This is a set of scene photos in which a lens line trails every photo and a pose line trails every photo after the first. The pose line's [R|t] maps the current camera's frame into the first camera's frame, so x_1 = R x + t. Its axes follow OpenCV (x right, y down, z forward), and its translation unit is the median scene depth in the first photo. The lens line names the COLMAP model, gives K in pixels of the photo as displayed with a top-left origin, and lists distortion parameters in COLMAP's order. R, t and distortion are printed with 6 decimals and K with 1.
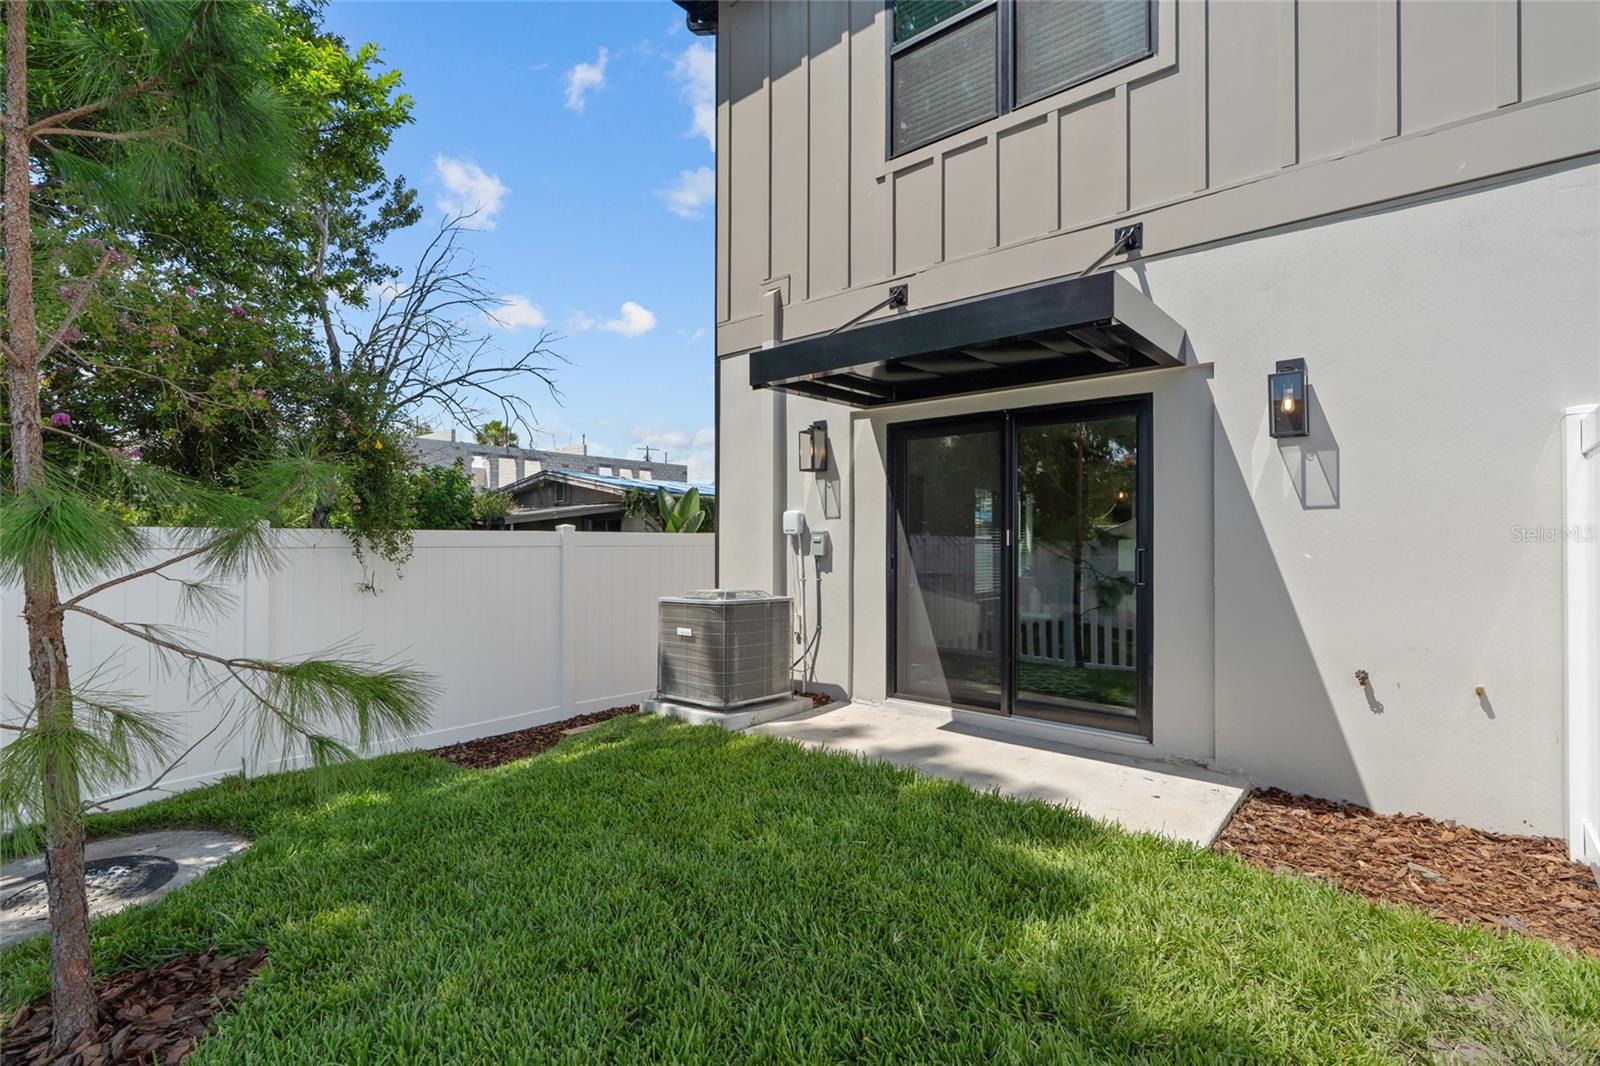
lens RADIAL K [[726.4, 0, 802.0], [0, 726.4, 528.2], [0, 0, 1]] dist [-0.005616, 0.000131]
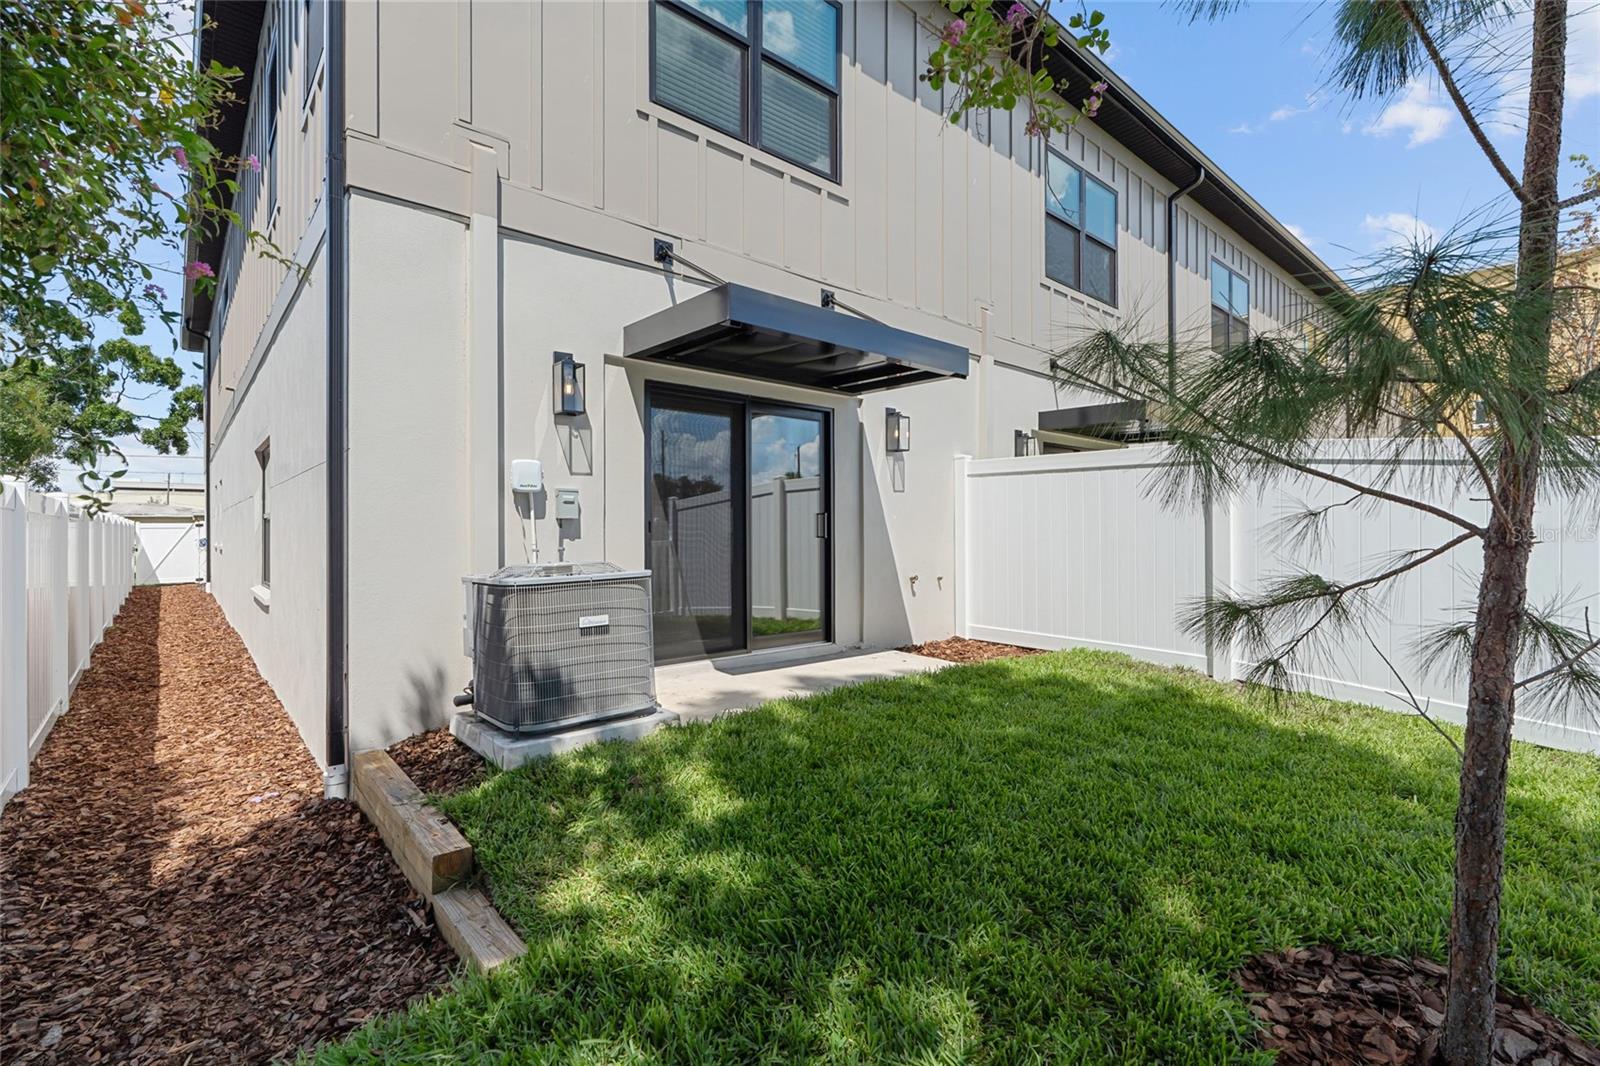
lens RADIAL K [[726.4, 0, 802.0], [0, 726.4, 528.2], [0, 0, 1]] dist [-0.005616, 0.000131]
pose [[0.143770, 0.002734, 0.989607, -0.809822], [-0.014433, 0.999896, -0.000666, 0.048954], [-0.989506, -0.014187, 0.143795, 0.680757]]
